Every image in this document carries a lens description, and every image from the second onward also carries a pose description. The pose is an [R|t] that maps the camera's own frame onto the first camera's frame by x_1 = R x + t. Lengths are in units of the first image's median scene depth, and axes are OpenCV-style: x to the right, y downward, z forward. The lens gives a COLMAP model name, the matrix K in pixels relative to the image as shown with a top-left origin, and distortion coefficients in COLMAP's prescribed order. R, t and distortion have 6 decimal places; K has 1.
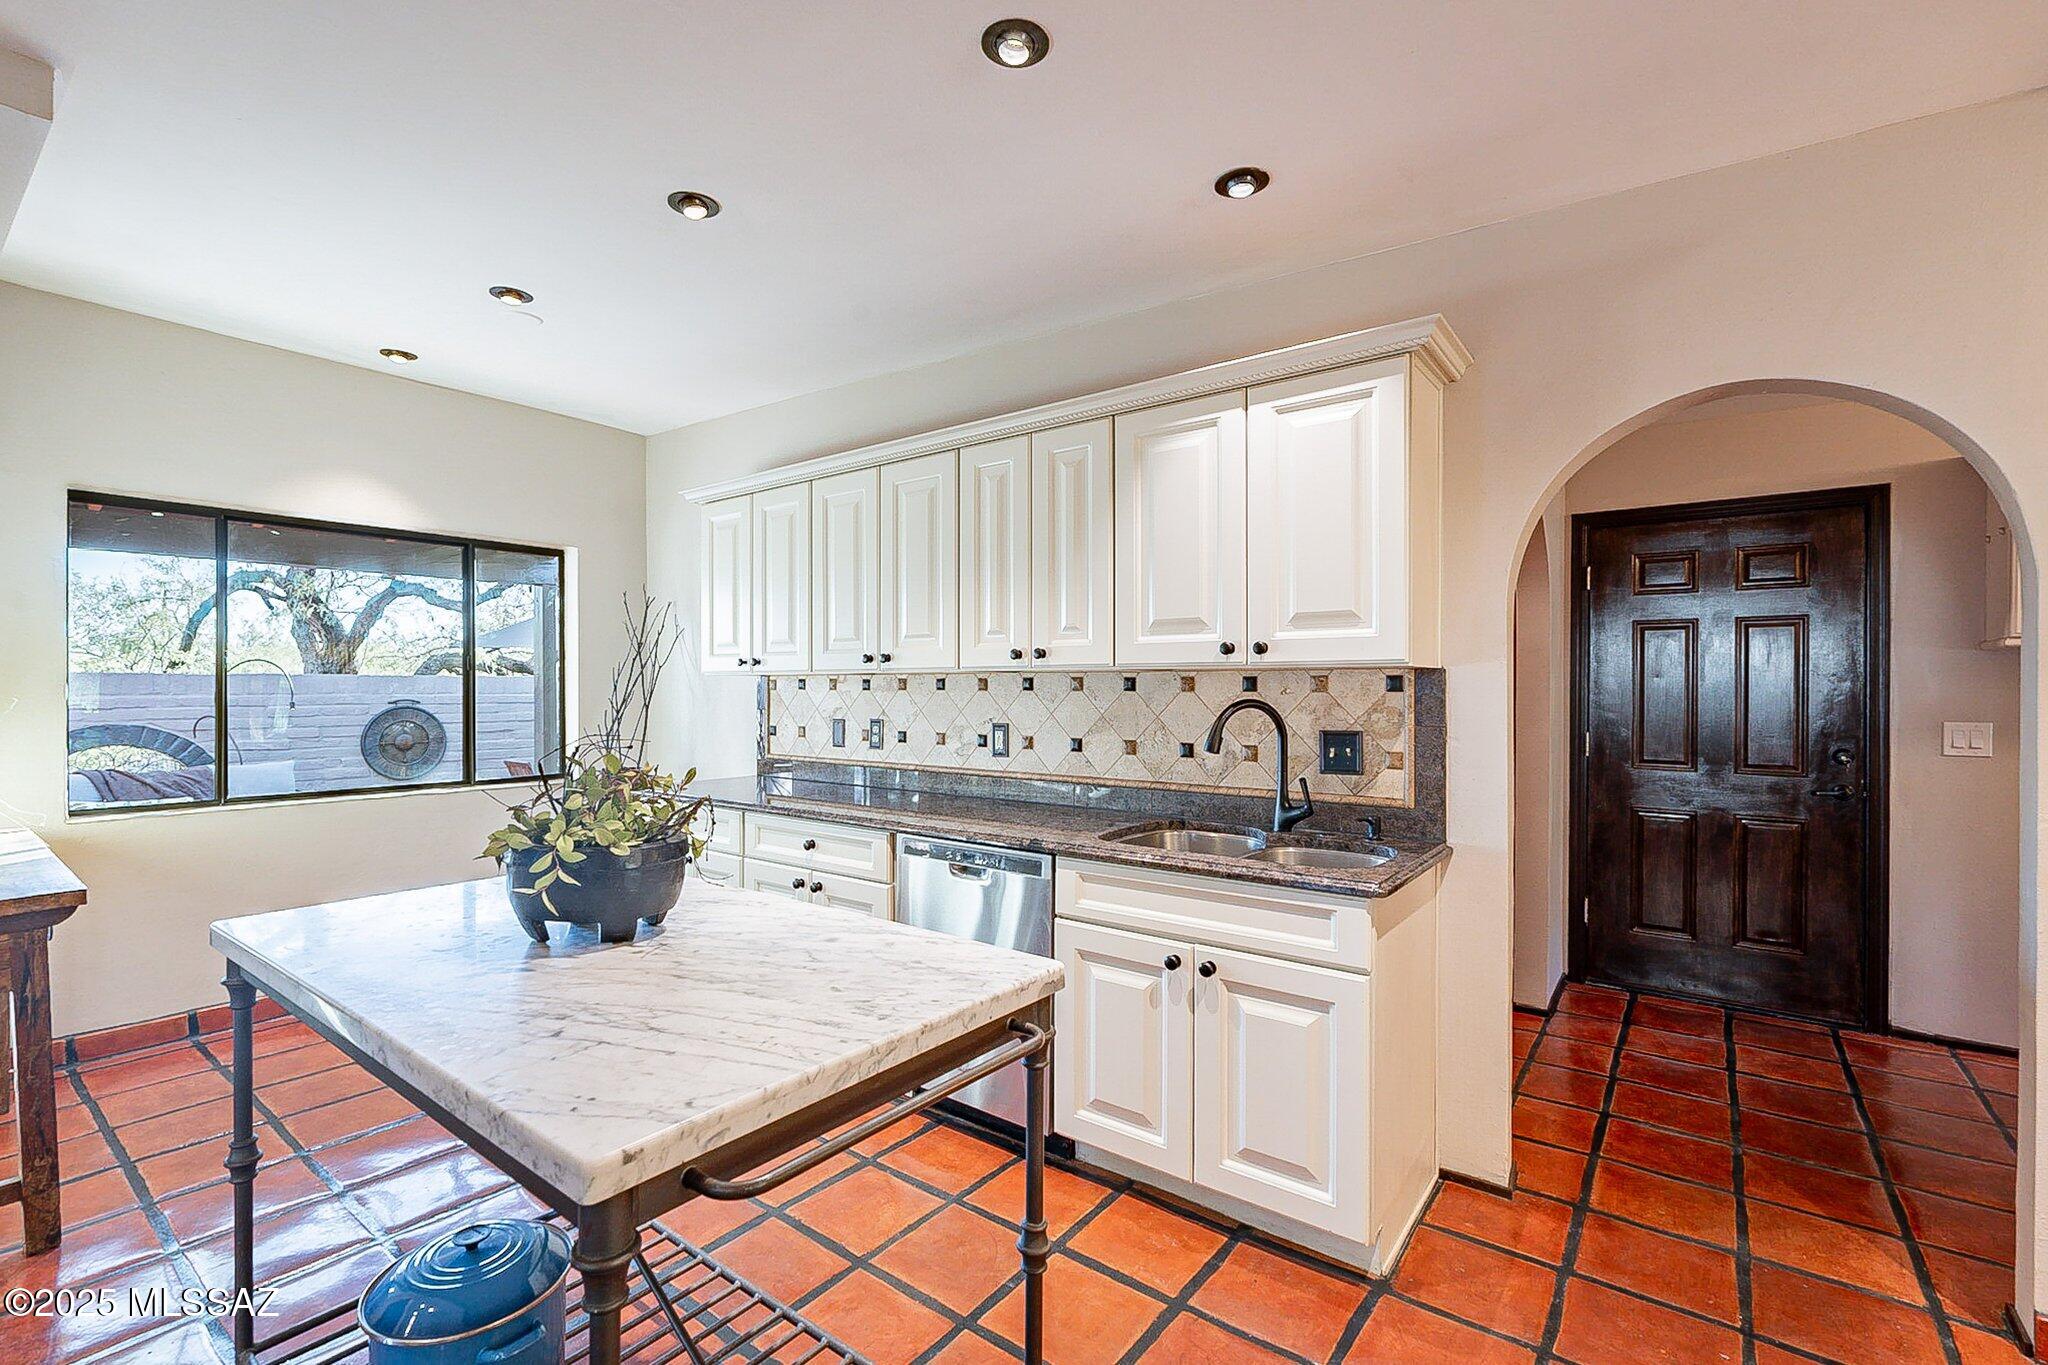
lens RADIAL K [[898.3, 0, 1020.2], [0, 898.3, 685.8], [0, 0, 1]] dist [-0.001725, 0.001396]
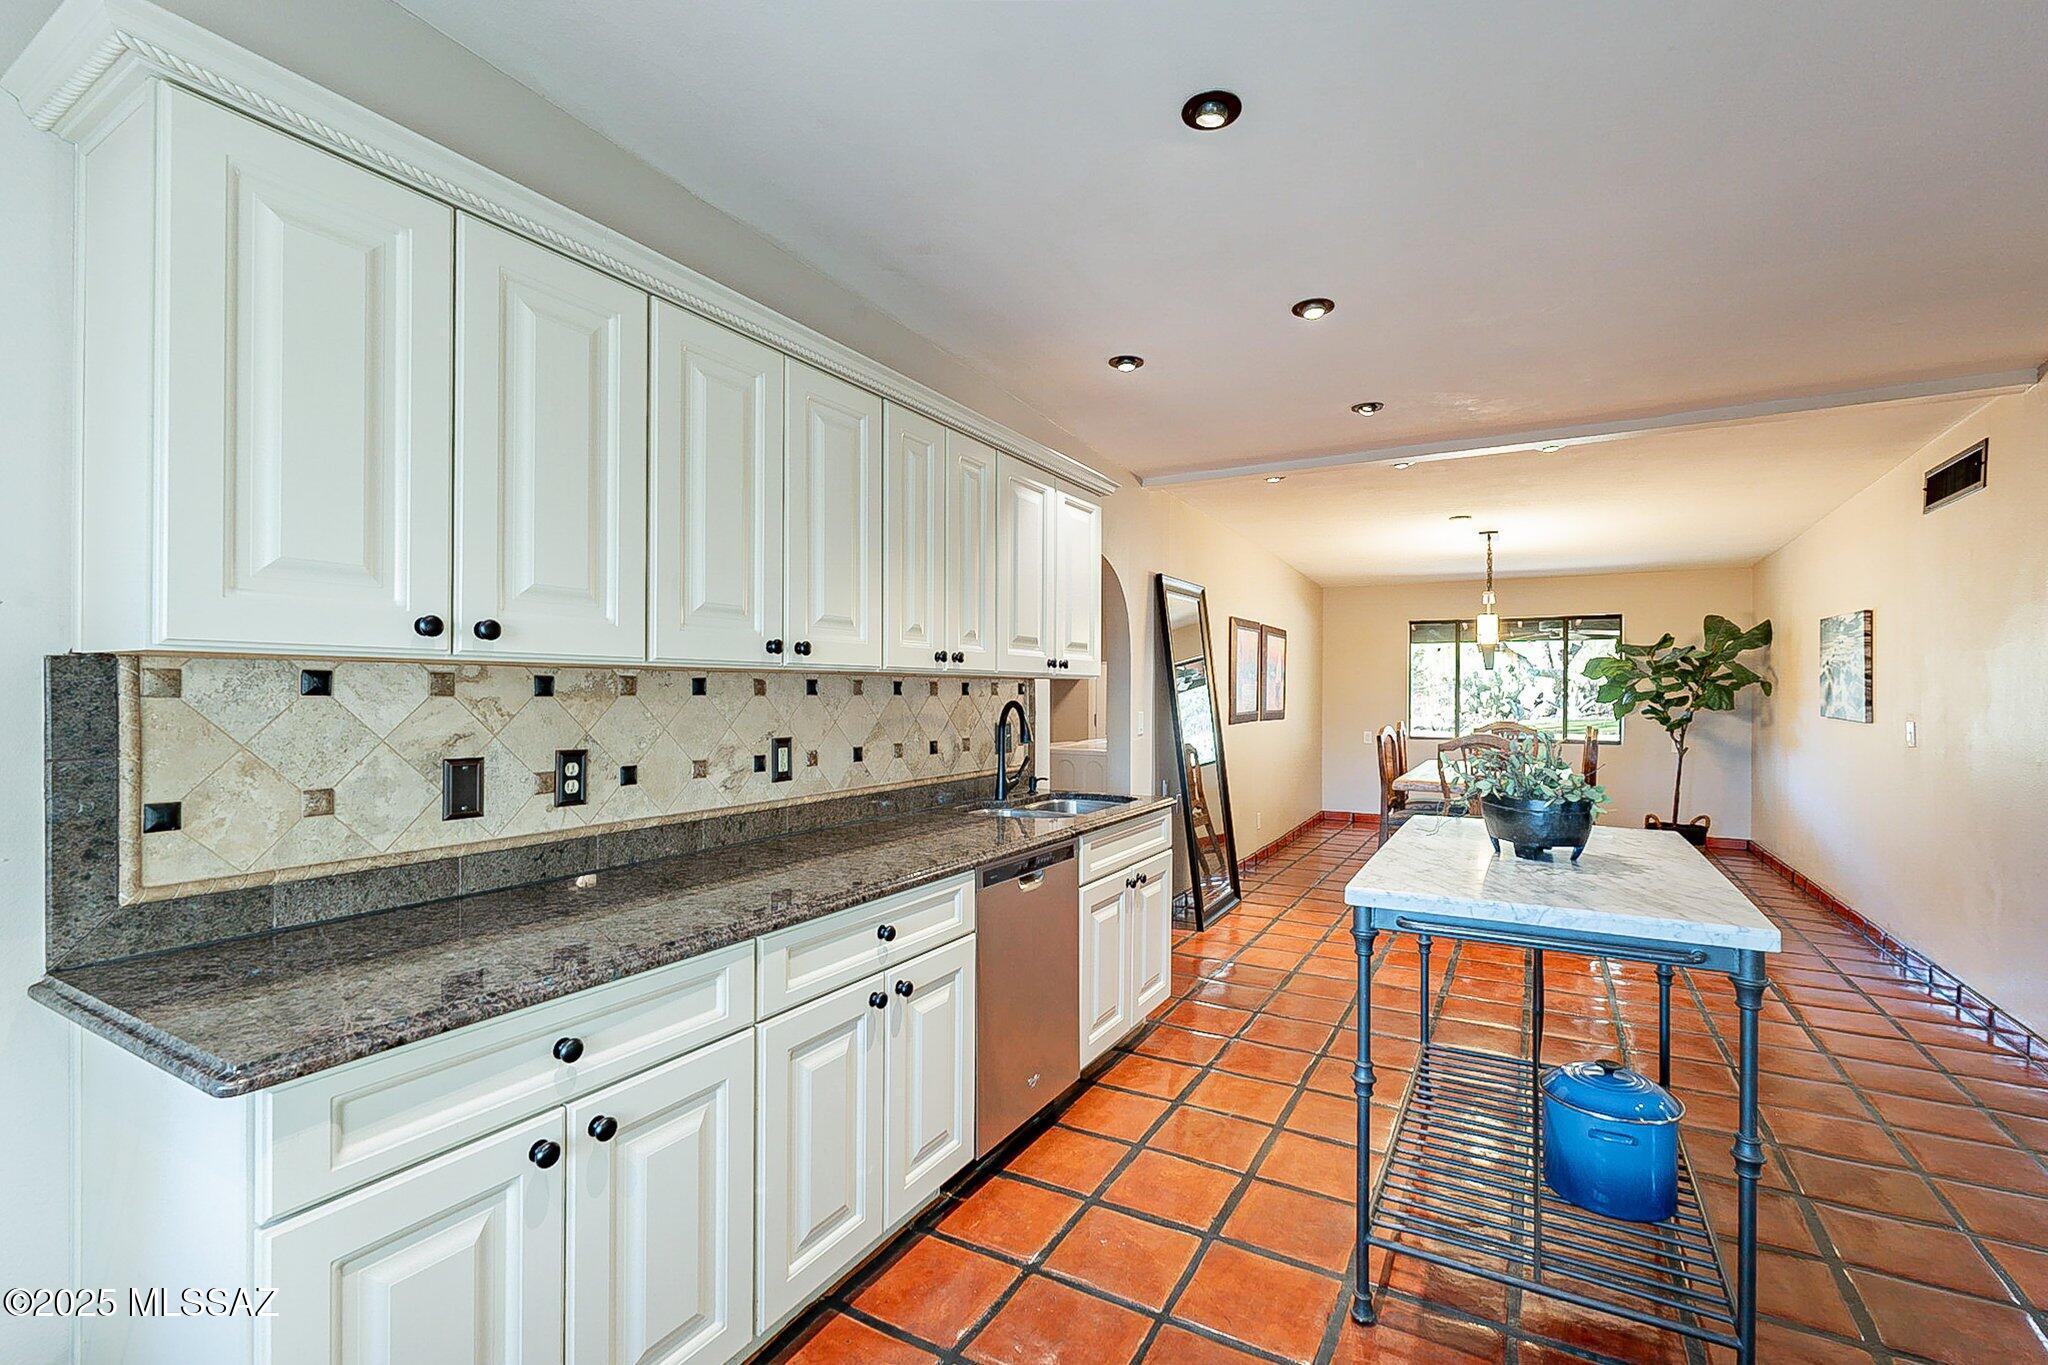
lens RADIAL K [[898.3, 0, 1024.2], [0, 898.3, 688.9], [0, 0, 1]] dist [-0.001725, 0.001396]
pose [[-0.130855, -0.000207, 0.991402, -0.772310], [-0.007415, 0.999972, -0.000770, -0.001015], [-0.991374, -0.007452, -0.130852, 0.851277]]
